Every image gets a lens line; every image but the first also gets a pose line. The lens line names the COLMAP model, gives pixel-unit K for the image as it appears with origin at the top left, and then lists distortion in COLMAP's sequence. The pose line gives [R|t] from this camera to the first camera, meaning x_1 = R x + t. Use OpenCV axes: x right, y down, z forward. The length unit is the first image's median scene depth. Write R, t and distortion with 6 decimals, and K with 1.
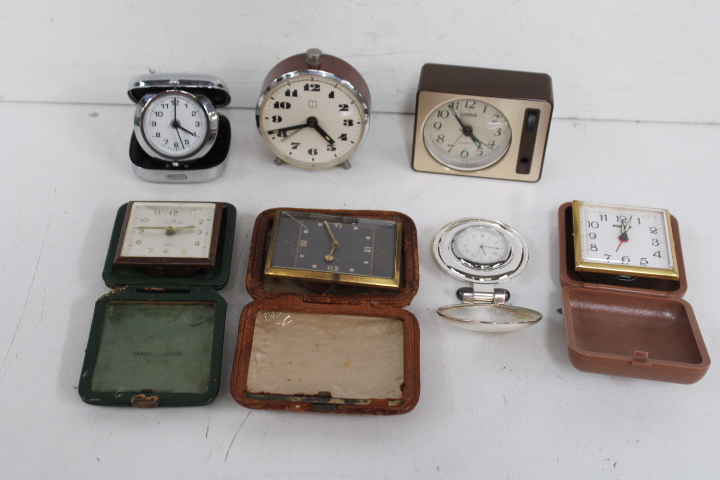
lens RADIAL K [[1052.3, 0, 360.3], [0, 1052.3, 236.8], [0, 0, 1]] dist [-0.045764, 0.000000]
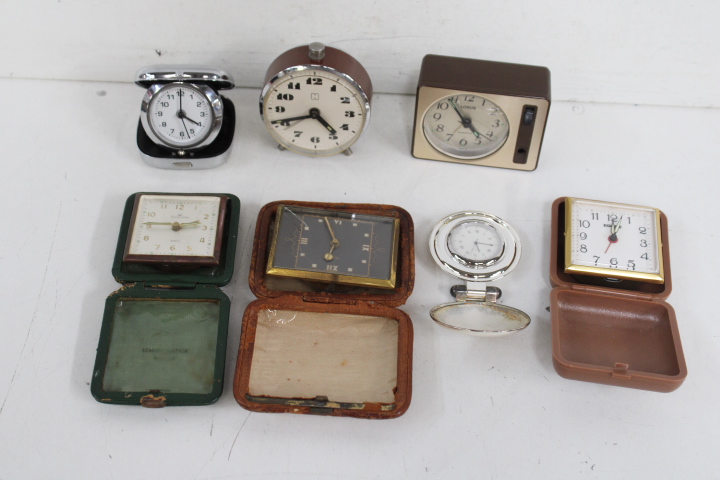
lens RADIAL K [[1052.3, 0, 360.3], [0, 1052.3, 237.0], [0, 0, 1]] dist [-0.045764, 0.000000]
pose [[0.999846, 0.013348, -0.011433, 0.012563], [-0.011924, 0.993099, 0.116673, -0.112396], [0.012911, -0.116518, 0.993105, -0.030432]]
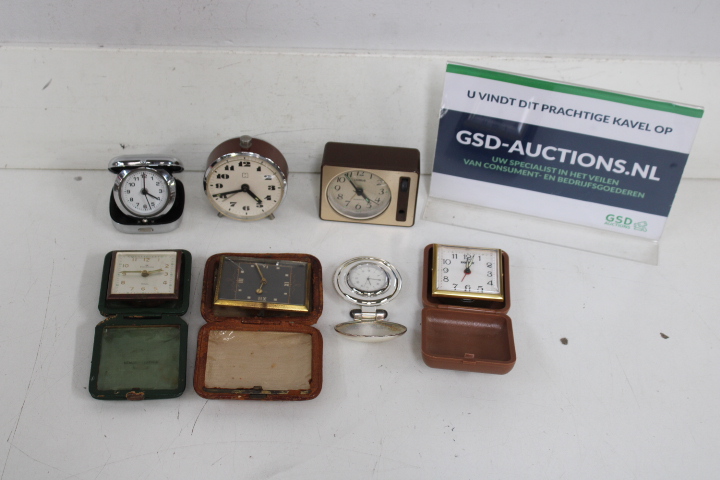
lens RADIAL K [[1126.7, 0, 364.0], [0, 1126.7, 239.8], [0, 0, 1]] dist [-0.036306, 0.000000]
pose [[0.998215, -0.020320, 0.056167, 0.025492], [0.018617, 0.999356, 0.030682, -0.086125], [-0.056754, -0.029581, 0.997950, -0.482497]]
